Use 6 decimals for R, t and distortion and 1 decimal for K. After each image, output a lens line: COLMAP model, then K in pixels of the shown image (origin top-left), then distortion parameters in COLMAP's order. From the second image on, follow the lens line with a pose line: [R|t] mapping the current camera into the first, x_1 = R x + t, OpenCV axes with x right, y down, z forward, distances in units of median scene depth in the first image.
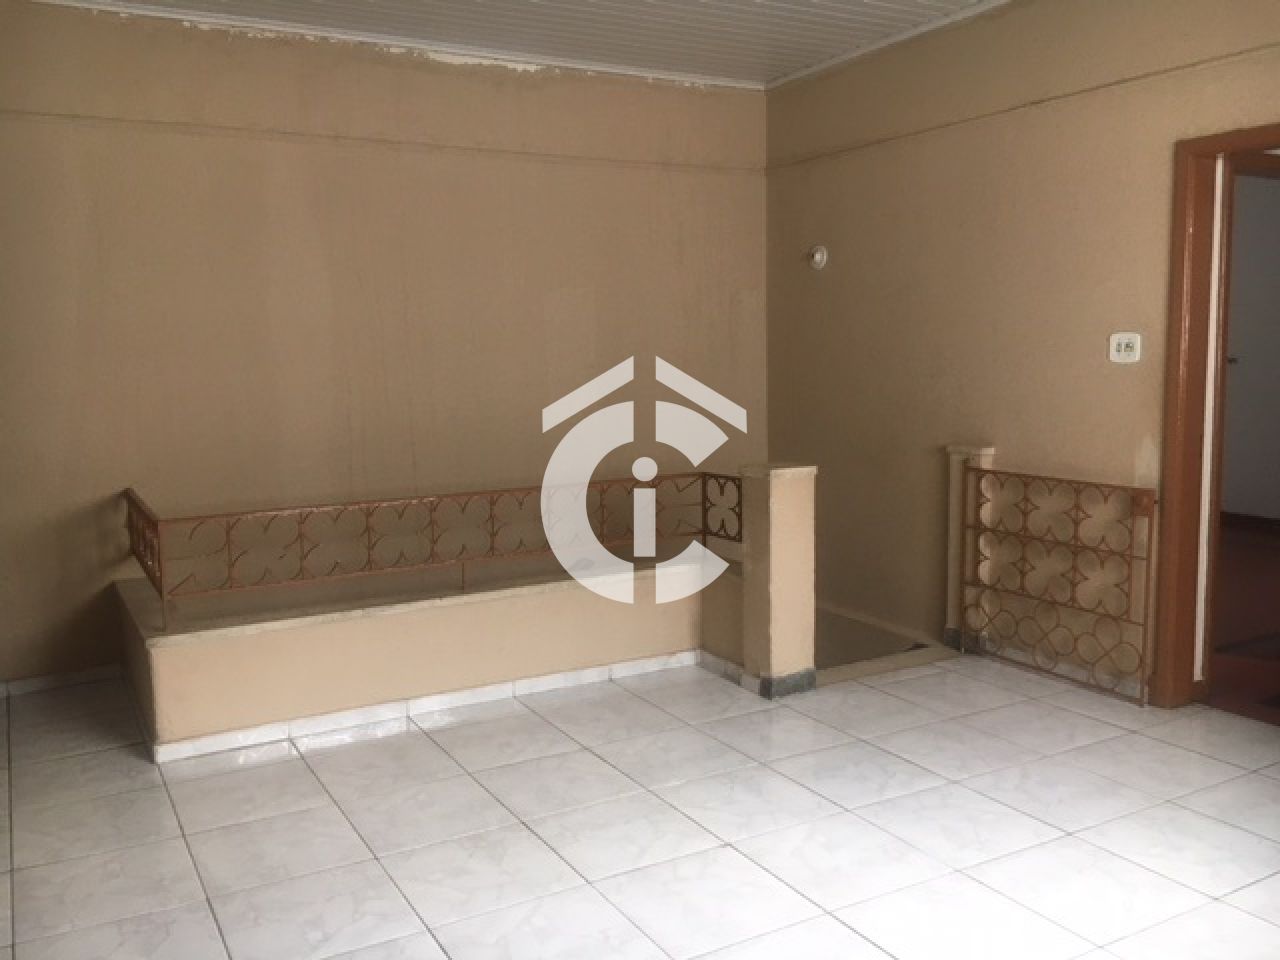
lens RADIAL K [[1074.0, 0, 640.0], [0, 1074.0, 480.0], [0, 0, 1]] dist [0.079511, -0.086079]
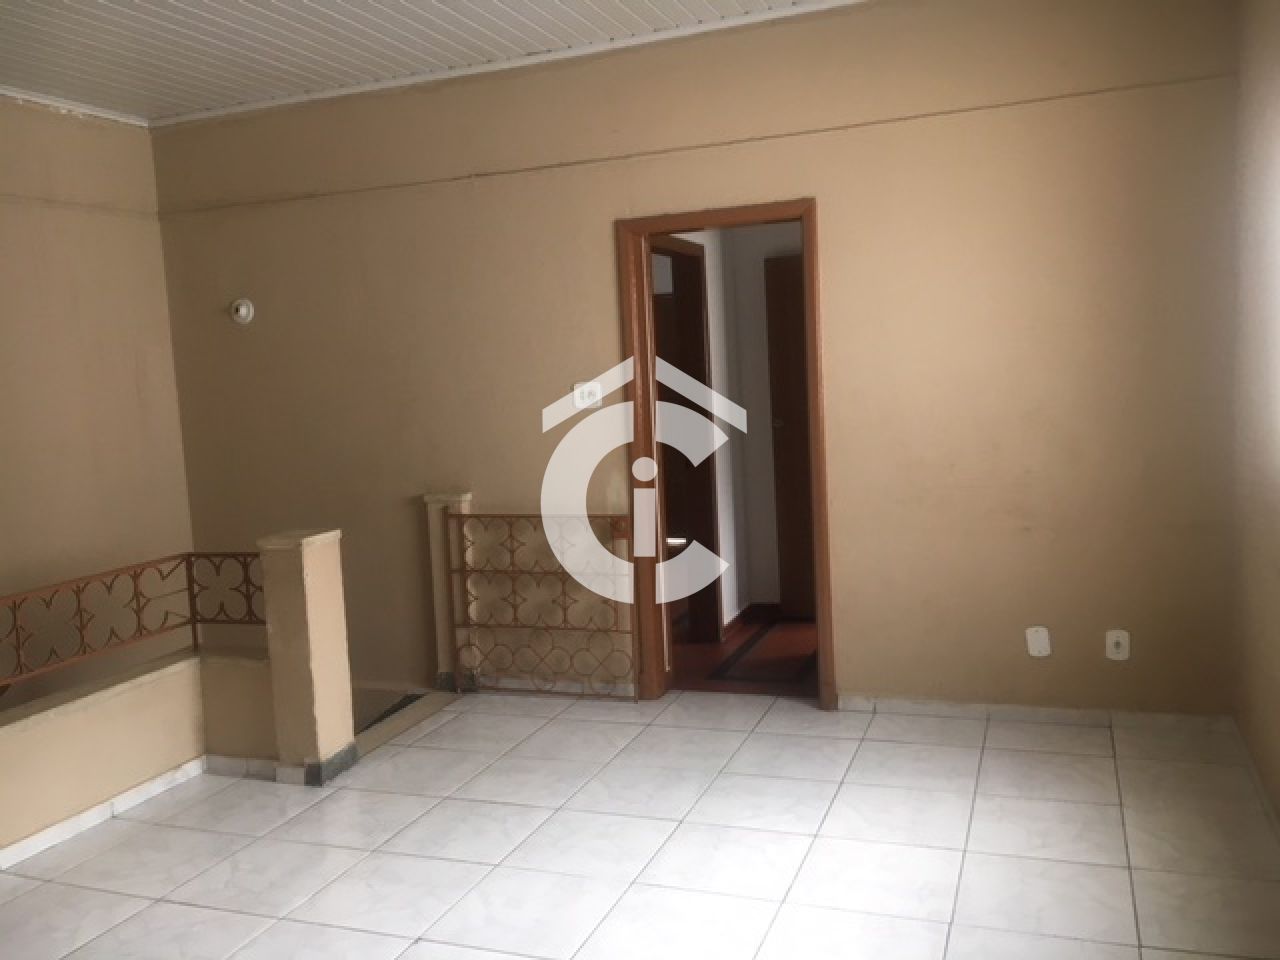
lens RADIAL K [[1074.0, 0, 640.0], [0, 1074.0, 480.0], [0, 0, 1]] dist [0.079511, -0.086079]
pose [[0.783976, -0.090420, 0.614170, -0.194917], [0.118756, 0.992909, -0.005410, -0.018041], [-0.609326, 0.077178, 0.789155, 0.070282]]
